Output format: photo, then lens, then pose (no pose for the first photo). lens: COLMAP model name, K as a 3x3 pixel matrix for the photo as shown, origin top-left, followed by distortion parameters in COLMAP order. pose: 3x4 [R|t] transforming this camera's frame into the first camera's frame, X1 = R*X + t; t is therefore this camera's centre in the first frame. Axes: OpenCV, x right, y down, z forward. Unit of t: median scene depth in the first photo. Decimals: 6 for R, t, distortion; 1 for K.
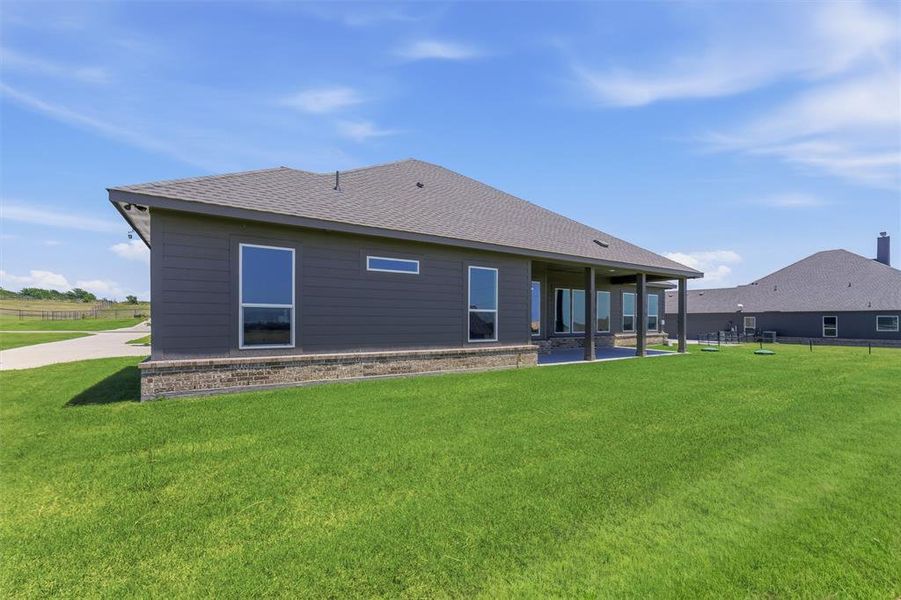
lens RADIAL K [[381.9, 0, 447.8], [0, 381.9, 317.1], [0, 0, 1]] dist [-0.000446, 0.000091]
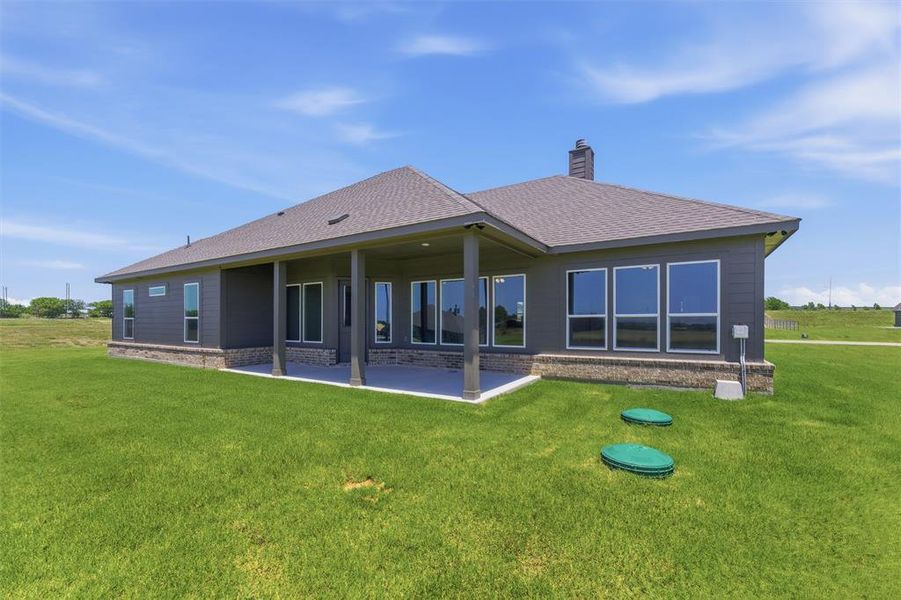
lens RADIAL K [[381.9, 0, 447.8], [0, 381.9, 317.1], [0, 0, 1]] dist [-0.000446, 0.000091]
pose [[0.433212, -0.013473, -0.901191, 1.646708], [0.009424, 0.999901, -0.010418, 0.001424], [0.901243, -0.003979, 0.433296, 1.263730]]
